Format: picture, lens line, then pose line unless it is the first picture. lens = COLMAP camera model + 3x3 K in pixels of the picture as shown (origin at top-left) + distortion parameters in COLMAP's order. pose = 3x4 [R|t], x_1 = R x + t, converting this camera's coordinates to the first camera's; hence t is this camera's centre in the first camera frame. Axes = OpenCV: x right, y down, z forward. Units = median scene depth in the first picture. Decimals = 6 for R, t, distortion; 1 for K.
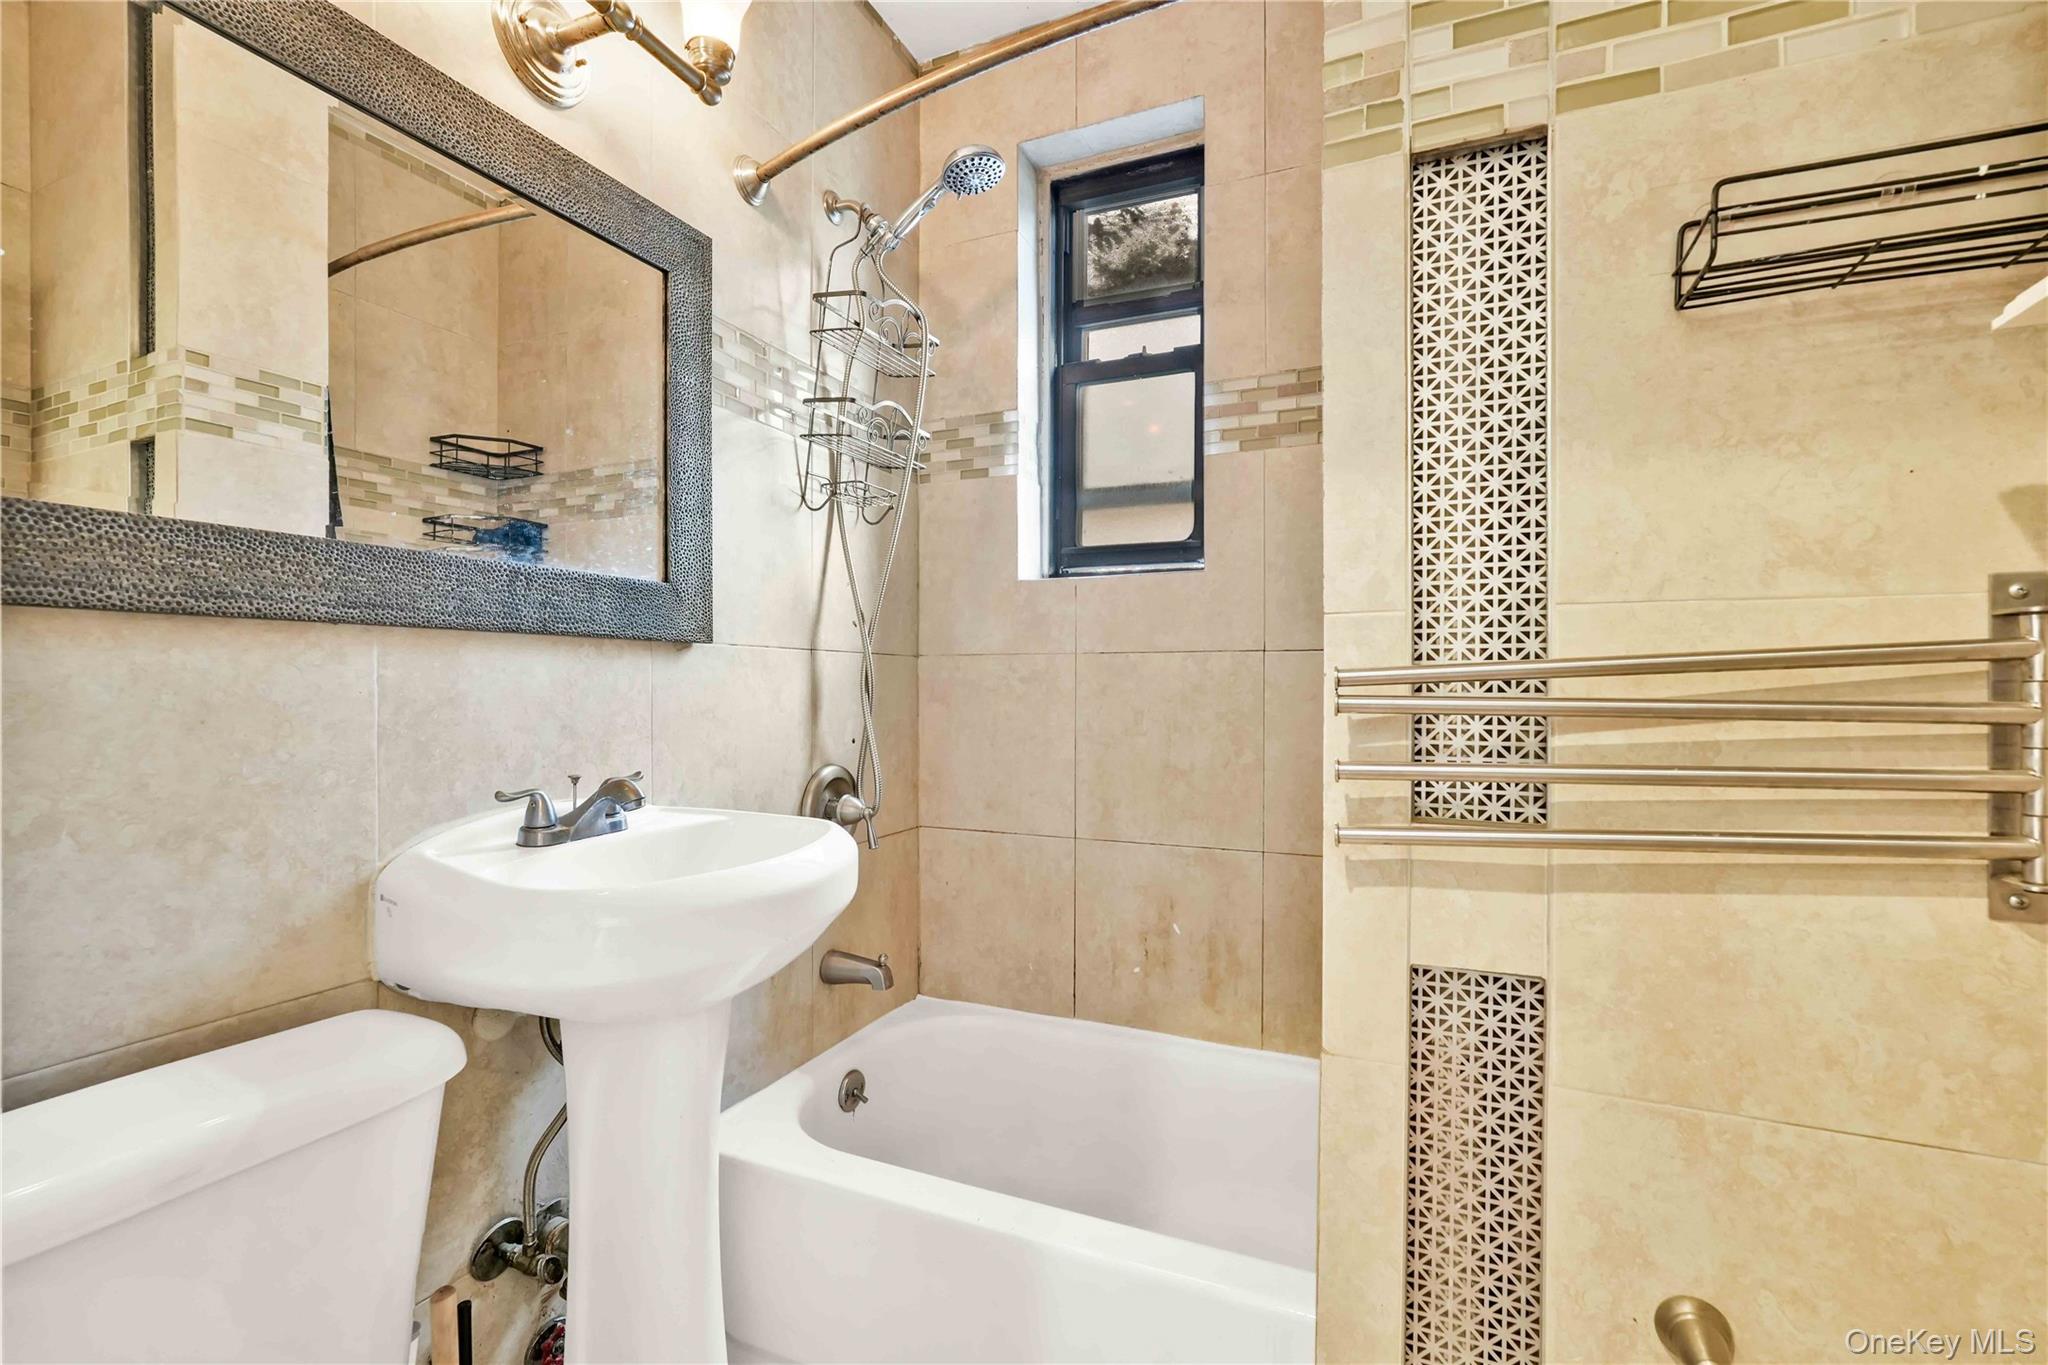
lens RADIAL K [[901.8, 0, 1011.2], [0, 901.8, 685.1], [0, 0, 1]] dist [-0.002867, 0.006451]
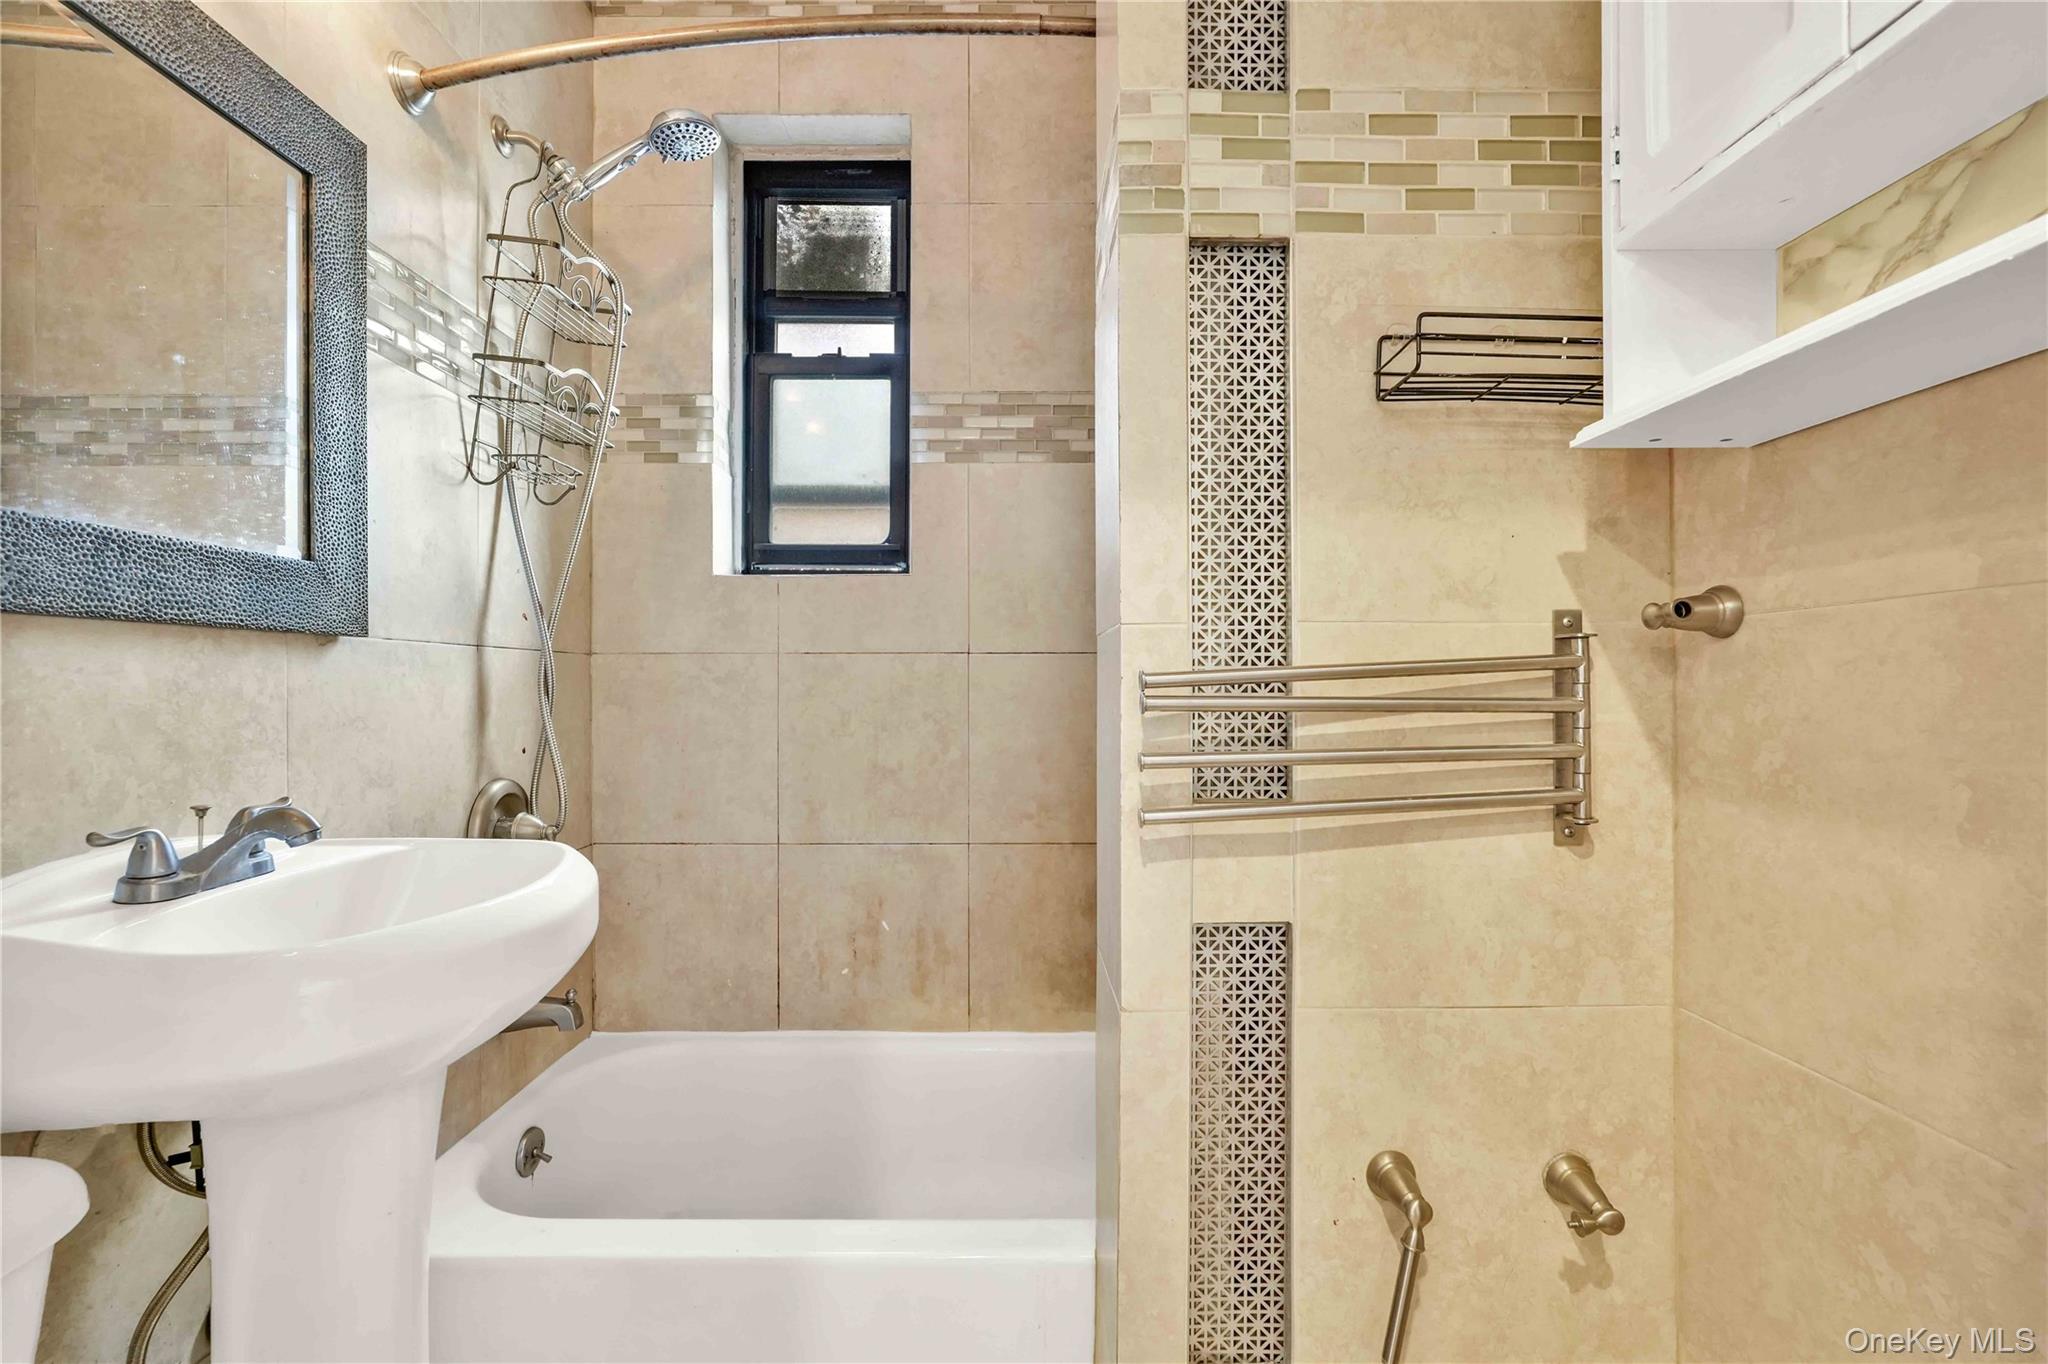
lens RADIAL K [[901.8, 0, 1031.8], [0, 901.8, 680.1], [0, 0, 1]] dist [-0.002867, 0.006451]
pose [[0.914812, -0.000362, 0.403880, -0.137906], [0.002465, 0.999986, -0.004688, -0.002227], [-0.403873, 0.005284, 0.914800, 0.003355]]
